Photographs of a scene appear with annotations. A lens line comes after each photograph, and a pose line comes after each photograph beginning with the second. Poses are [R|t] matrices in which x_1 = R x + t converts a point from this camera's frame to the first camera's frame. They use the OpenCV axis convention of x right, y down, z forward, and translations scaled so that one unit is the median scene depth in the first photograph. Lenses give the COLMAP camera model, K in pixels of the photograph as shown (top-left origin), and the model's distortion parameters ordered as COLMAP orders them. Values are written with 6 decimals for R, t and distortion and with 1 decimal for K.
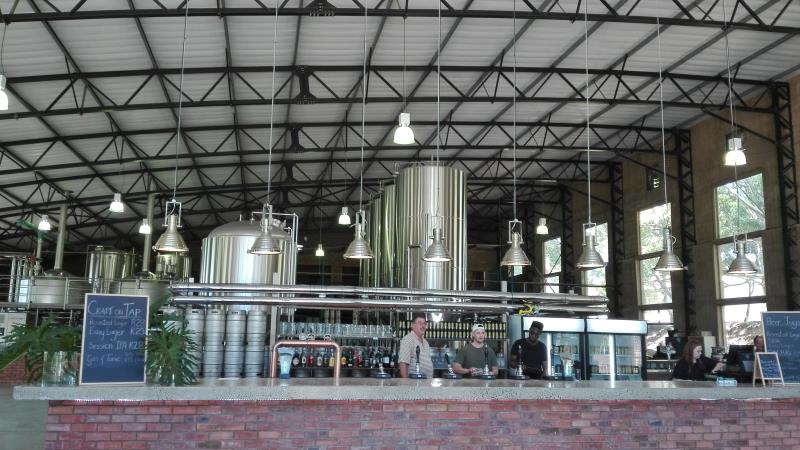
lens RADIAL K [[645.5, 0, 406.4], [0, 645.5, 233.5], [0, 0, 1]] dist [0.010293, -0.009732]
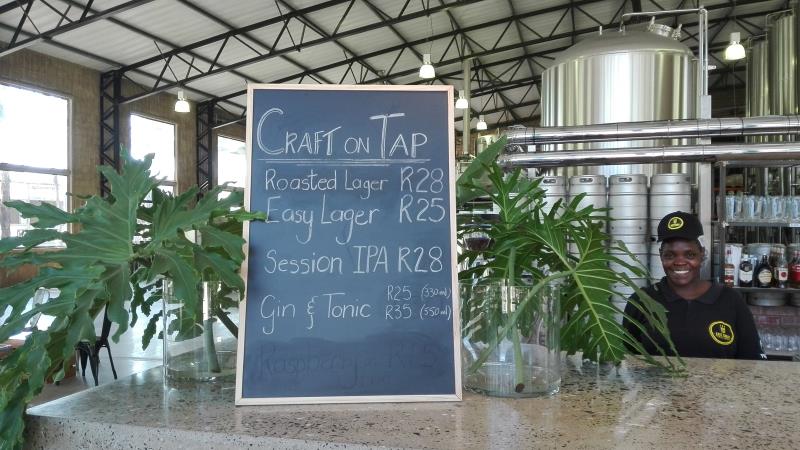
lens RADIAL K [[645.5, 0, 403.1], [0, 645.5, 225.5], [0, 0, 1]] dist [0.010293, -0.009732]
pose [[0.883420, -0.012533, -0.468414, -0.183199], [0.085670, 0.987113, 0.135162, 0.074827], [0.460684, -0.159534, 0.873109, 0.471336]]
